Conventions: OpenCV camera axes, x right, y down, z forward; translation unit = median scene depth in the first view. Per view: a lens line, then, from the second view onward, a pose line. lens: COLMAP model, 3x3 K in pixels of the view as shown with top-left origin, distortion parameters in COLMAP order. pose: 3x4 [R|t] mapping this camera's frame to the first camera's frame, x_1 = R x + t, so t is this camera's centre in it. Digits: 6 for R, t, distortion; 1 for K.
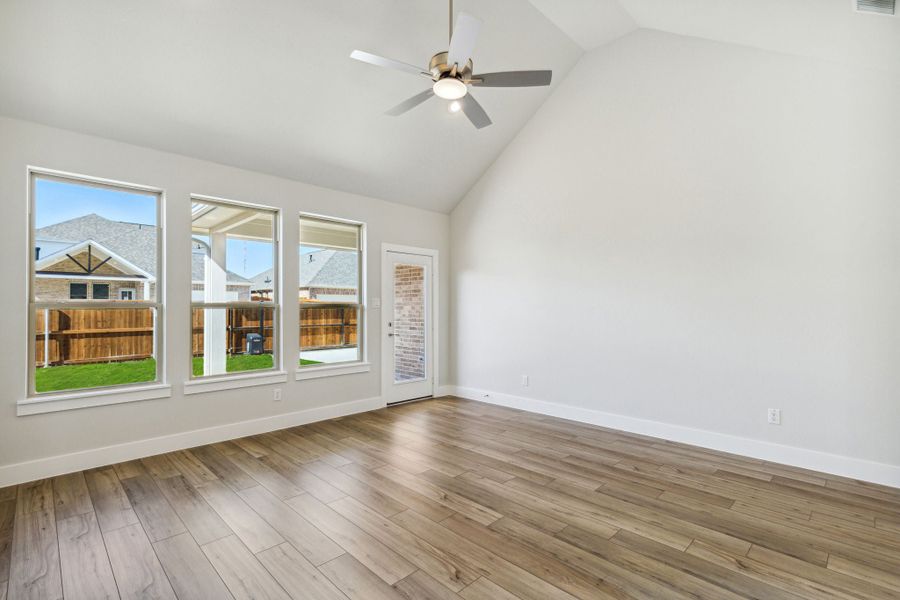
lens RADIAL K [[422.3, 0, 453.9], [0, 422.3, 300.4], [0, 0, 1]] dist [0.004735, -0.000020]
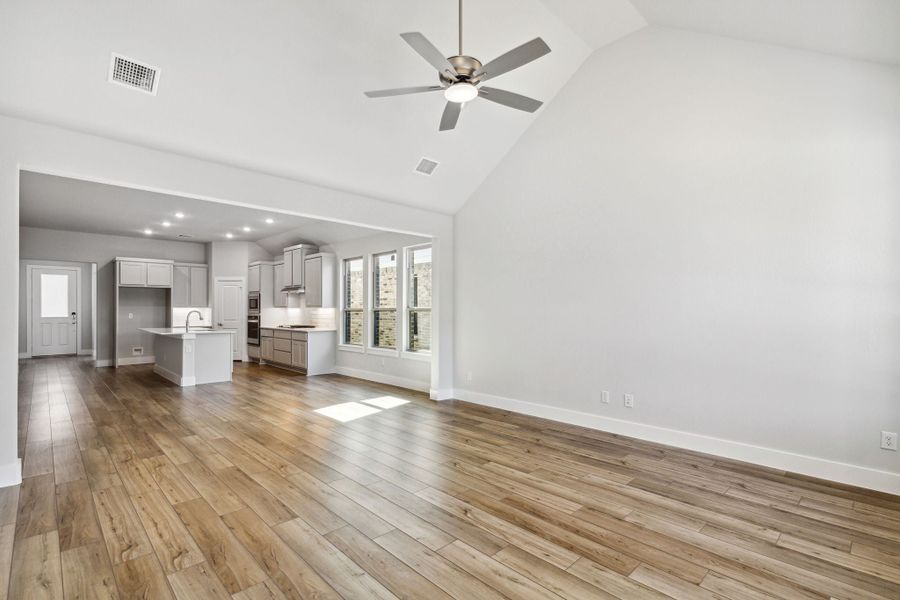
lens RADIAL K [[422.3, 0, 456.5], [0, 422.3, 303.8], [0, 0, 1]] dist [0.004735, -0.000020]
pose [[-0.999854, -0.002341, 0.016904, -0.009955], [-0.002737, 0.999722, -0.023409, 0.019009], [-0.016844, -0.023452, -0.999583, 1.510212]]
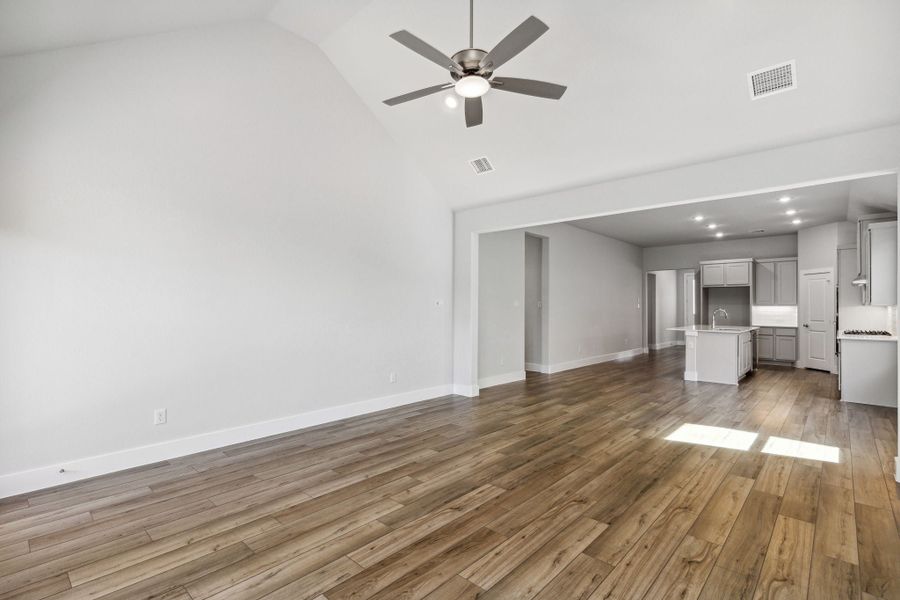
lens RADIAL K [[422.3, 0, 450.1], [0, 422.3, 301.9], [0, 0, 1]] dist [0.004735, -0.000020]
pose [[-0.038484, 0.008549, 0.999223, -0.746548], [-0.014346, 0.999856, -0.009107, 0.010210], [-0.999156, -0.014686, -0.038356, 0.816040]]
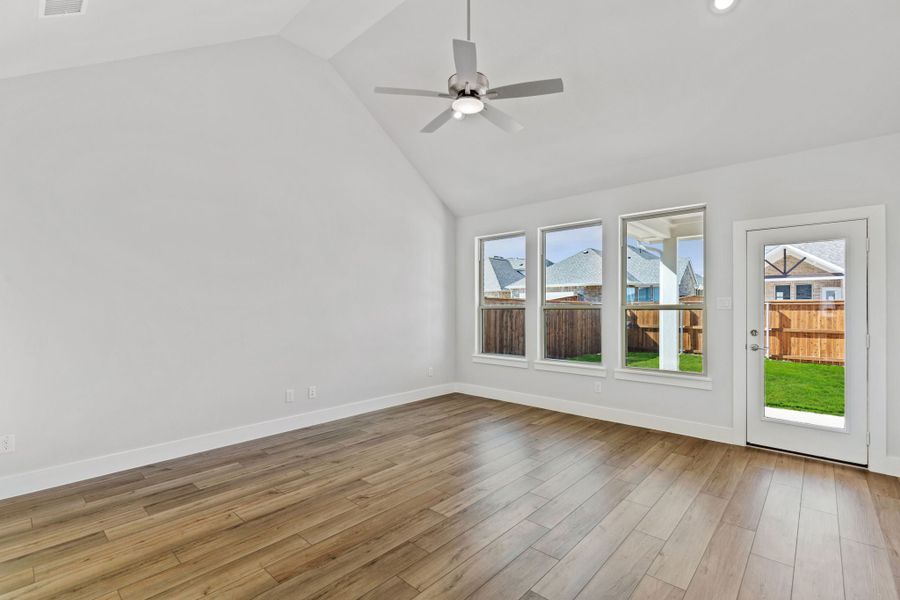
lens RADIAL K [[404.8, 0, 443.6], [0, 404.8, 297.9], [0, 0, 1]] dist [-0.003775, 0.000637]
pose [[0.024136, -0.021111, -0.999486, 0.767895], [0.014995, 0.999672, -0.020753, 0.006094], [0.999596, -0.014486, 0.024445, 0.685867]]
